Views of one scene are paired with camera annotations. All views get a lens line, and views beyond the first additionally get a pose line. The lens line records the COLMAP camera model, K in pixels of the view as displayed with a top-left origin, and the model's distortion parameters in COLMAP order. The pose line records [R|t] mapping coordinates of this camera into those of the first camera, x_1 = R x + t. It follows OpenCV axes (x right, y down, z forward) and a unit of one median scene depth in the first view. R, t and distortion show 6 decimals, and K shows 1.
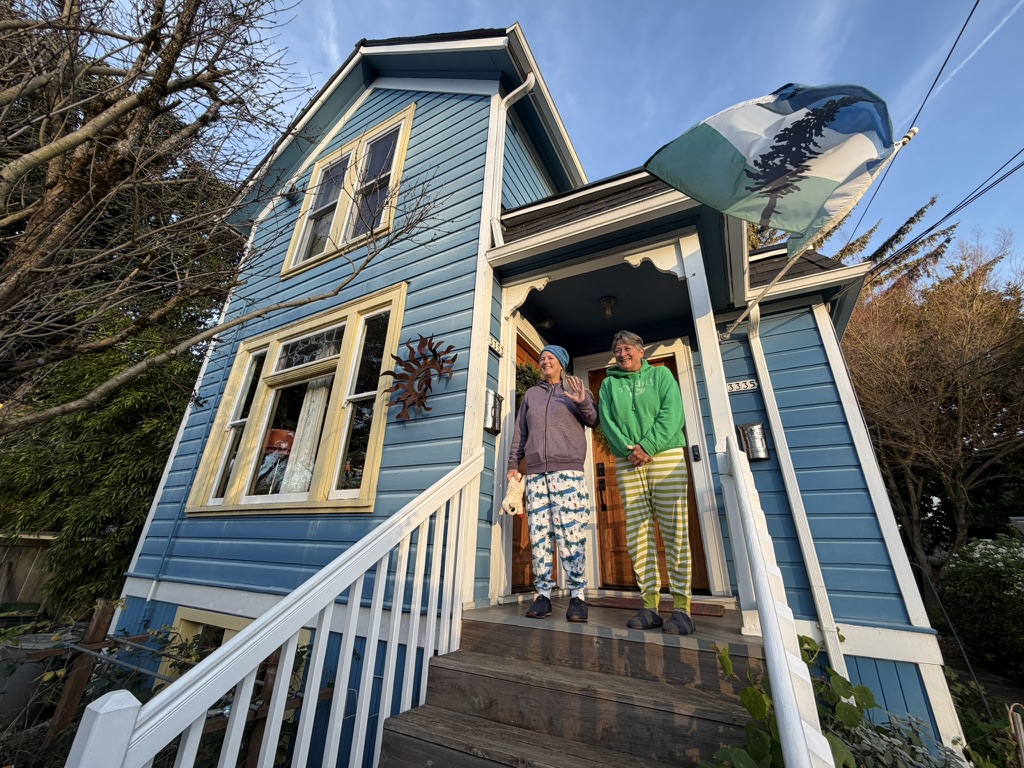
lens RADIAL K [[418.1, 0, 508.5], [0, 418.1, 380.8], [0, 0, 1]] dist [-0.001346, -0.000079]
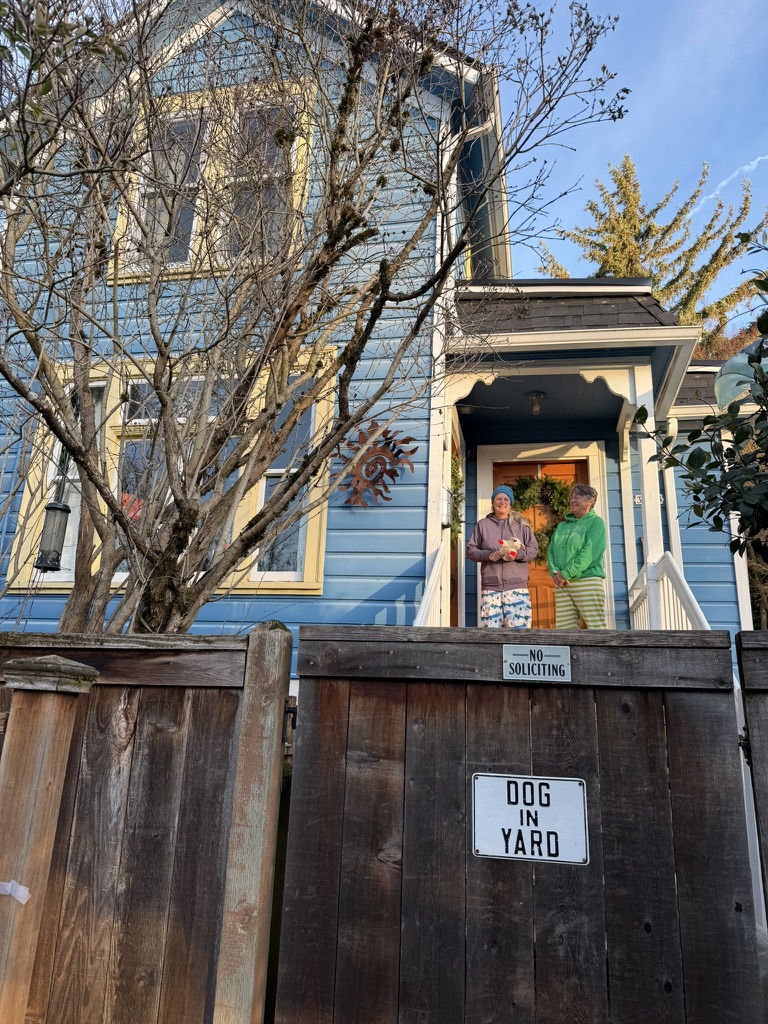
lens RADIAL K [[691.9, 0, 384.0], [0, 691.9, 512.0], [0, 0, 1]] dist [0.005503, -0.018581]
pose [[0.965332, 0.091562, 0.244439, -0.562637], [-0.121831, 0.986245, 0.111704, -0.081006], [-0.230849, -0.137611, 0.963209, -0.570627]]
